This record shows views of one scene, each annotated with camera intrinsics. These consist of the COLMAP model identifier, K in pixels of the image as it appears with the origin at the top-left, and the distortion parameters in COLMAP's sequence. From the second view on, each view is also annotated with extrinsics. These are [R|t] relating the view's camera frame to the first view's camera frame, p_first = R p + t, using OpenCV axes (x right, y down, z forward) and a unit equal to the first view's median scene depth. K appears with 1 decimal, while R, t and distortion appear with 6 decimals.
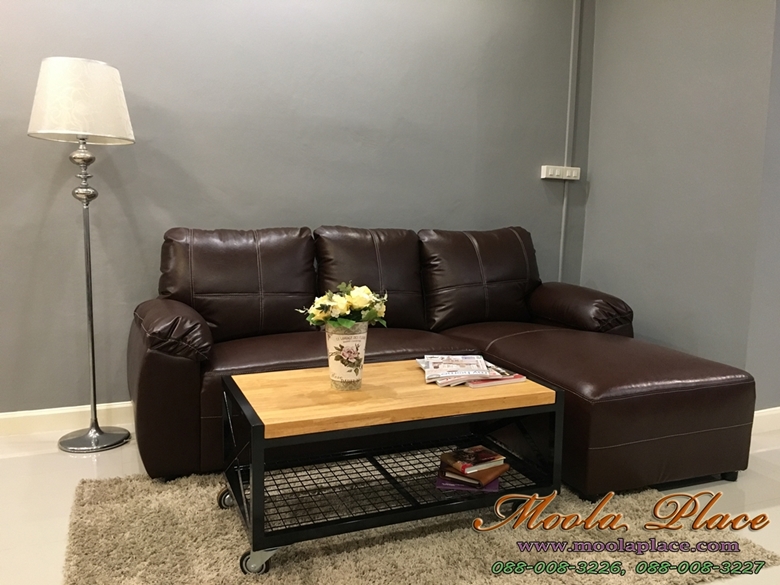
lens RADIAL K [[676.5, 0, 393.6], [0, 676.5, 296.1], [0, 0, 1]] dist [0.107430, -0.153514]
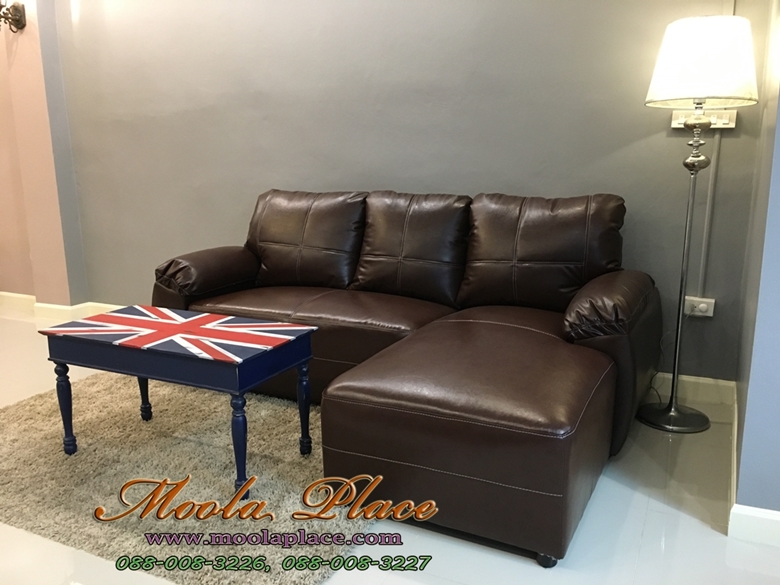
lens RADIAL K [[666.4, 0, 407.3], [0, 666.4, 292.0], [0, 0, 1]] dist [0.033581, -0.001402]
pose [[0.671585, 0.135455, -0.728441, 0.810507], [-0.079542, 0.990646, 0.110879, -0.077377], [0.736646, -0.016523, 0.676077, 0.407318]]
